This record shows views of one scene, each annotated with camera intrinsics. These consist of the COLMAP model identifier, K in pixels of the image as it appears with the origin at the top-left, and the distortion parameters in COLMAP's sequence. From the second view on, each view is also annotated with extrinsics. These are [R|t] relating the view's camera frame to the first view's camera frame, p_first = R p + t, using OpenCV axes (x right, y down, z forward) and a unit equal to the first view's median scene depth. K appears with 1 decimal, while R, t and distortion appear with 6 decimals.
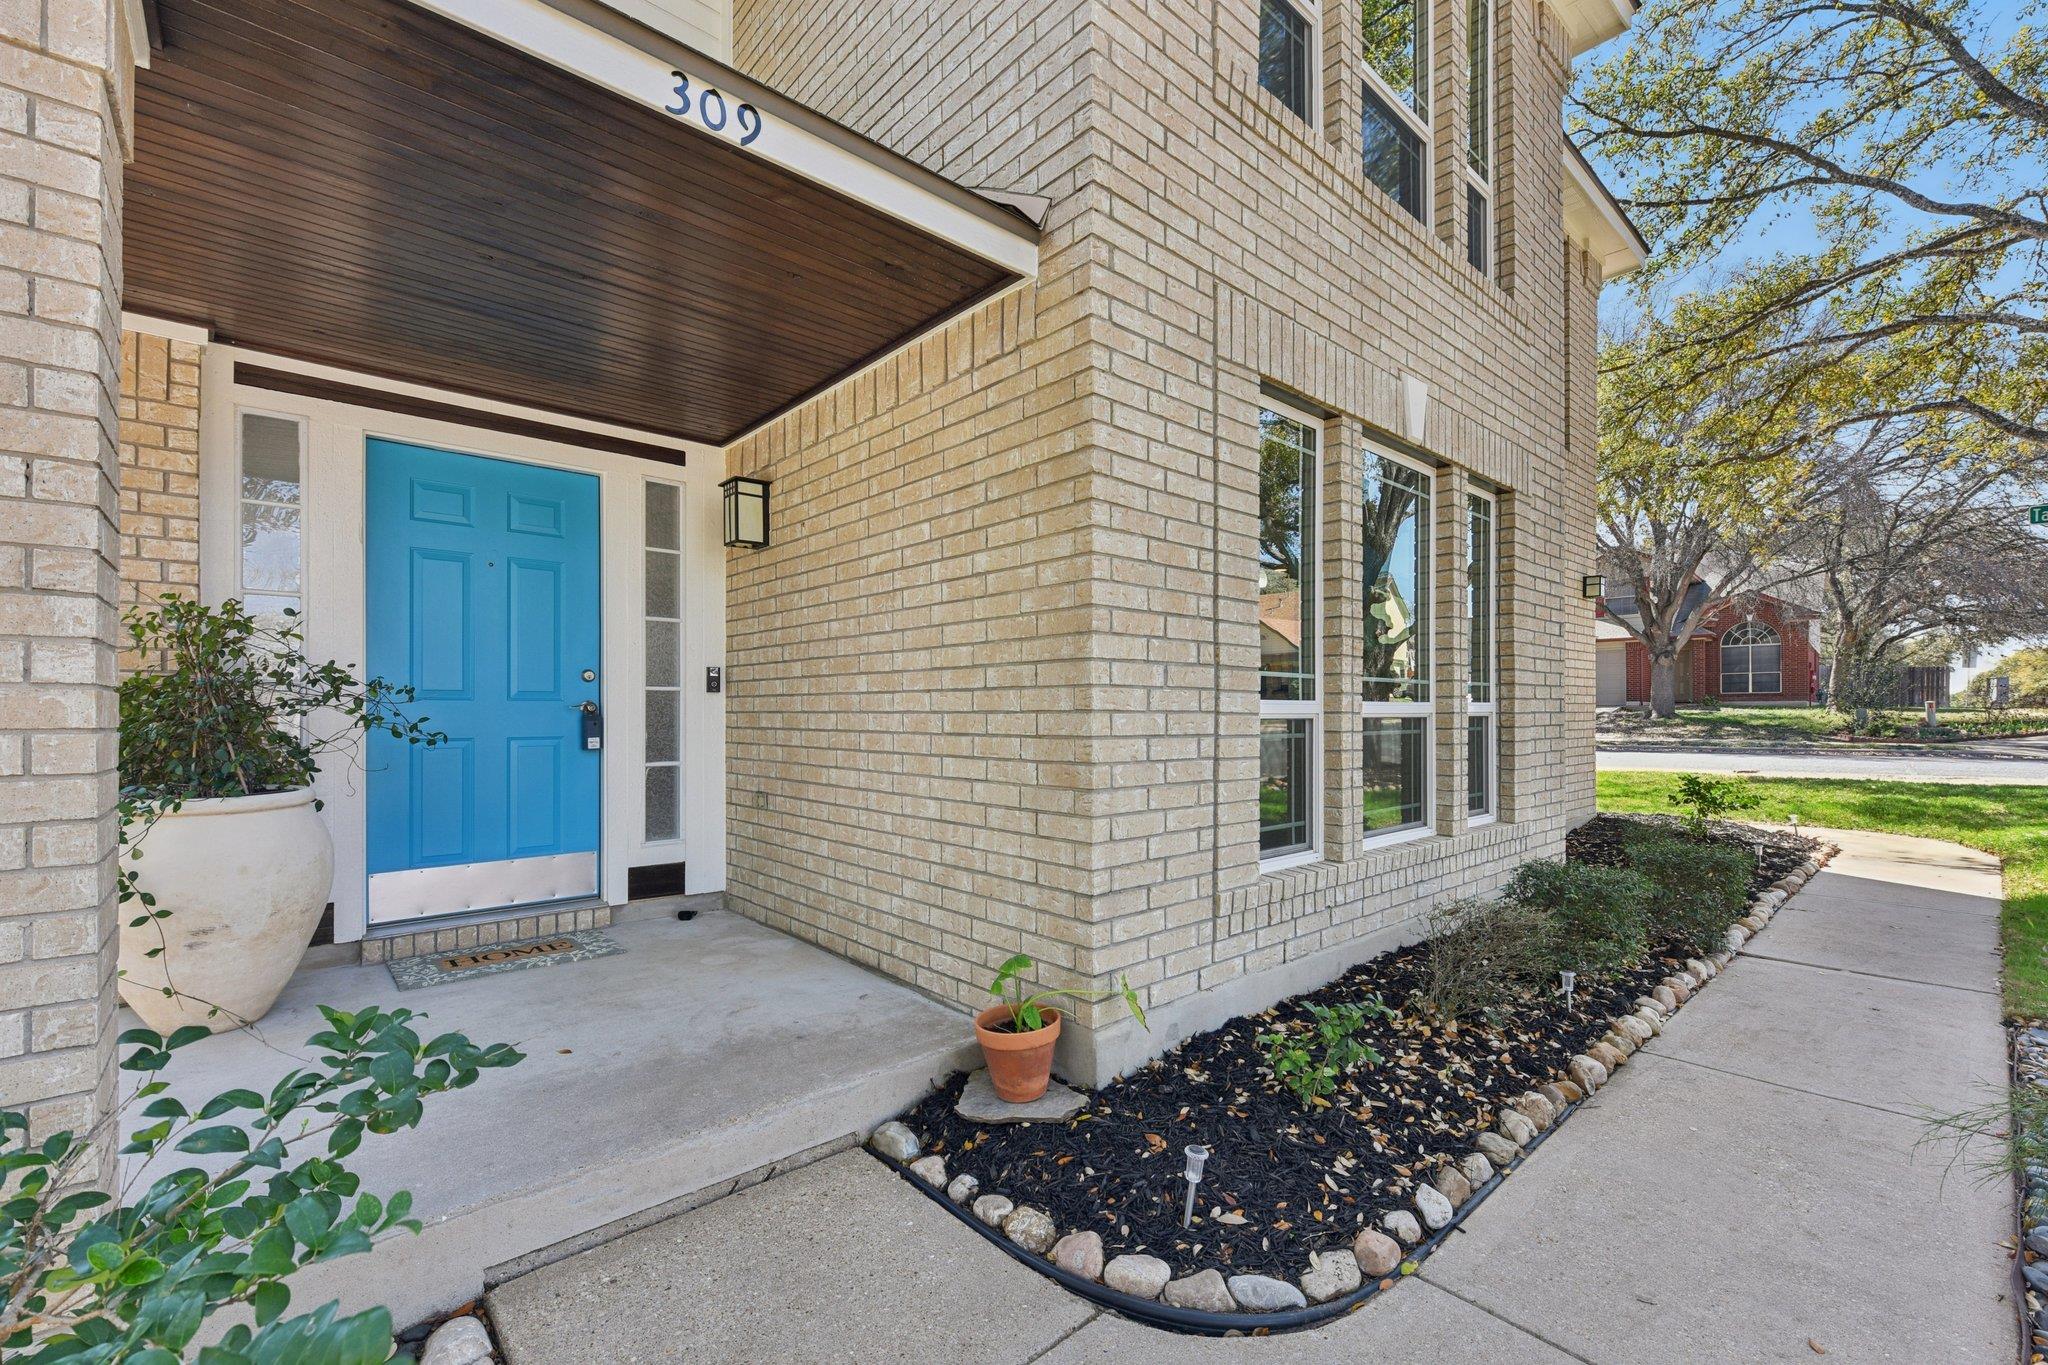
lens RADIAL K [[839.7, 0, 1042.4], [0, 839.7, 710.4], [0, 0, 1]] dist [-0.001191, -0.000779]
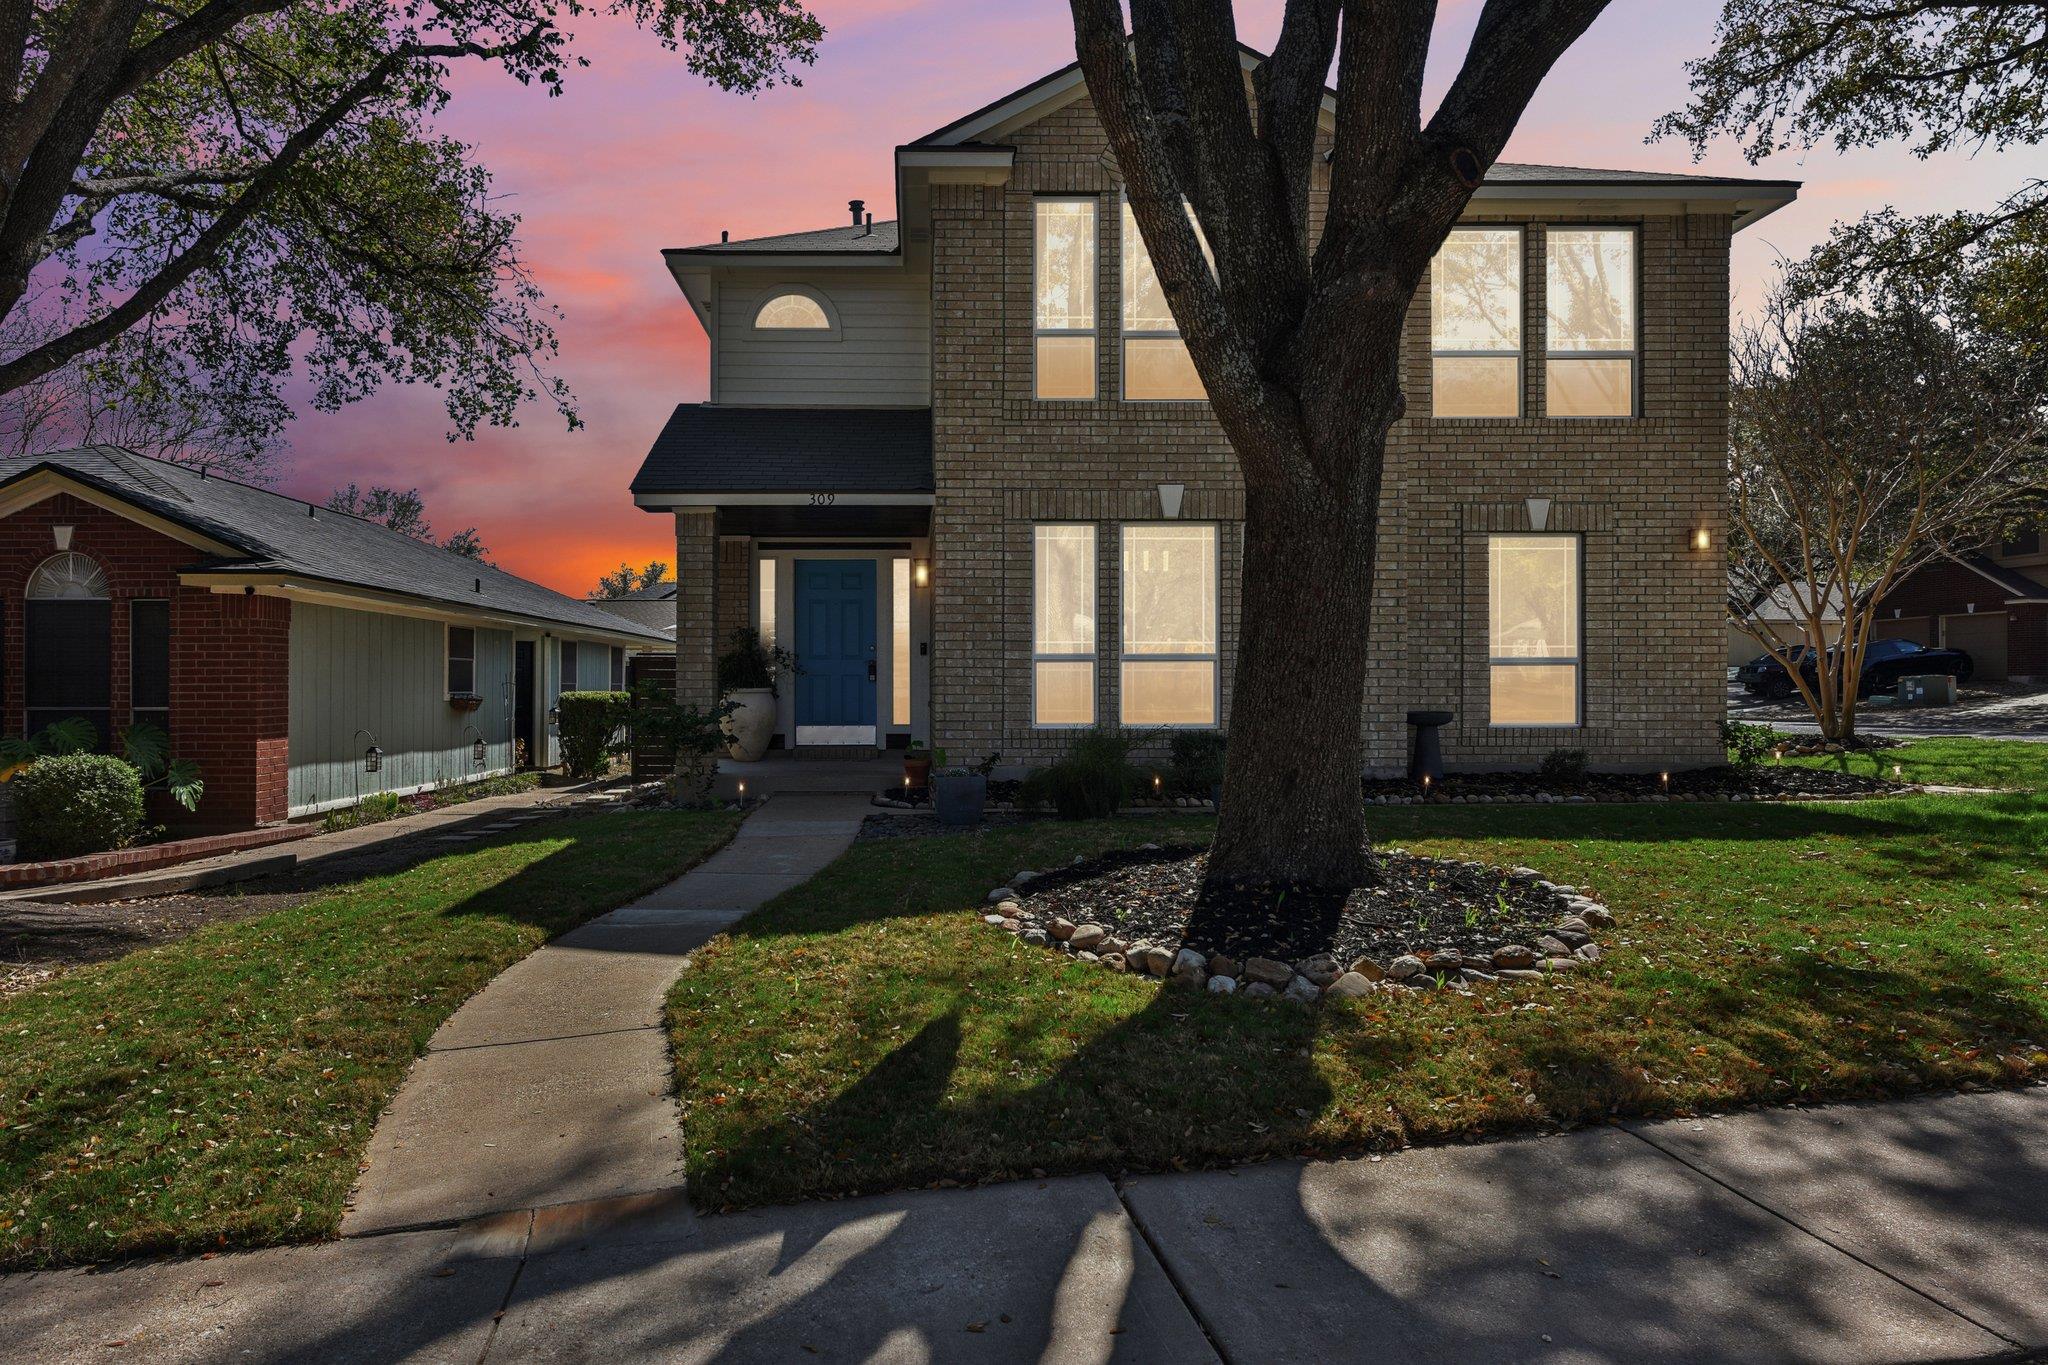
lens RADIAL K [[1264.0, 0, 1019.8], [0, 1264.0, 684.2], [0, 0, 1]] dist [-0.000695, -0.000006]
pose [[0.781082, -0.003575, -0.624419, 2.673133], [0.001572, 0.999992, -0.003758, 0.095270], [0.624427, 0.001953, 0.781081, -1.997461]]
